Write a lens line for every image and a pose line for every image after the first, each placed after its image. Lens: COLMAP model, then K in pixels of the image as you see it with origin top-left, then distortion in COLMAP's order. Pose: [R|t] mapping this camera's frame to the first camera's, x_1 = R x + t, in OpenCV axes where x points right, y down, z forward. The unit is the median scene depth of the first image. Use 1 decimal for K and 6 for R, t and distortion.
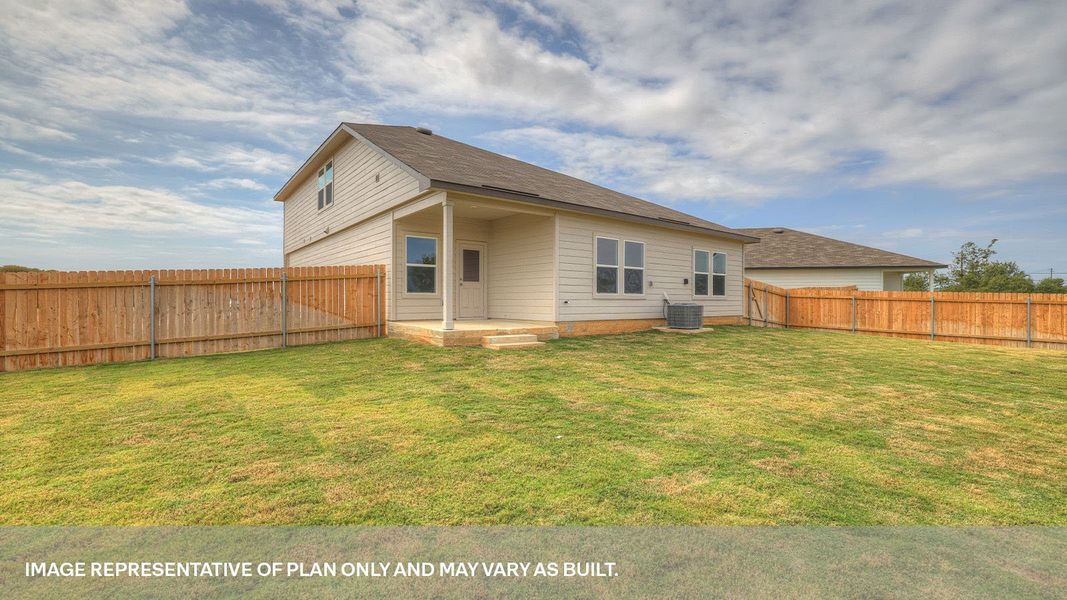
lens RADIAL K [[459.1, 0, 533.5], [0, 459.1, 300.0], [0, 0, 1]] dist [-0.015525, 0.010668]
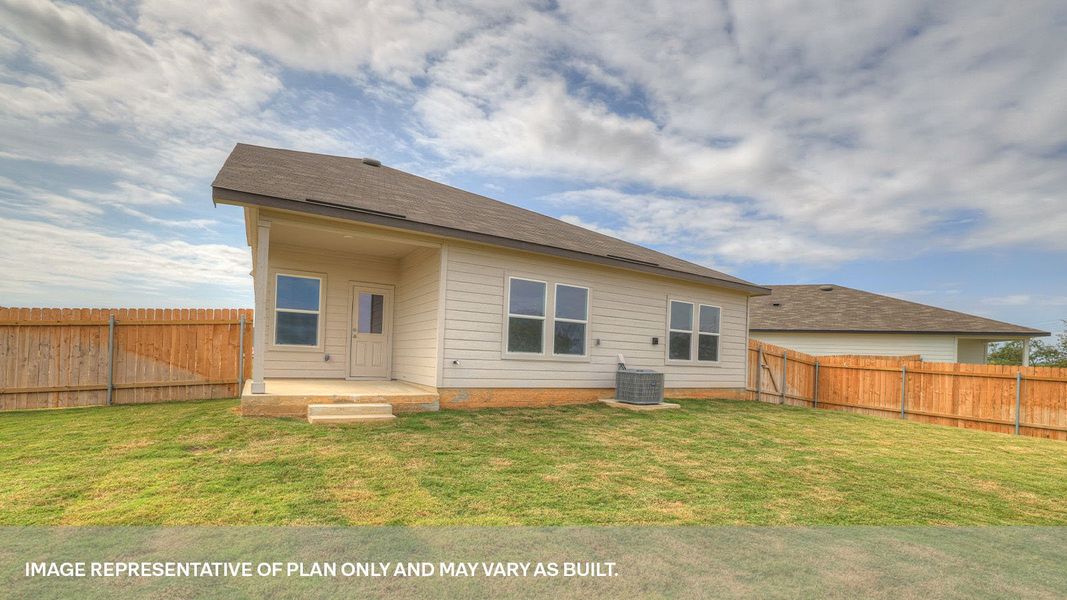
lens RADIAL K [[455.9, 0, 536.1], [0, 455.9, 349.7], [0, 0, 1]] dist [-0.012923, 0.008911]
pose [[0.992111, 0.031260, -0.121405, 0.083860], [-0.033831, 0.999244, -0.019174, -0.001710], [0.120714, 0.023130, 0.992418, 0.079377]]
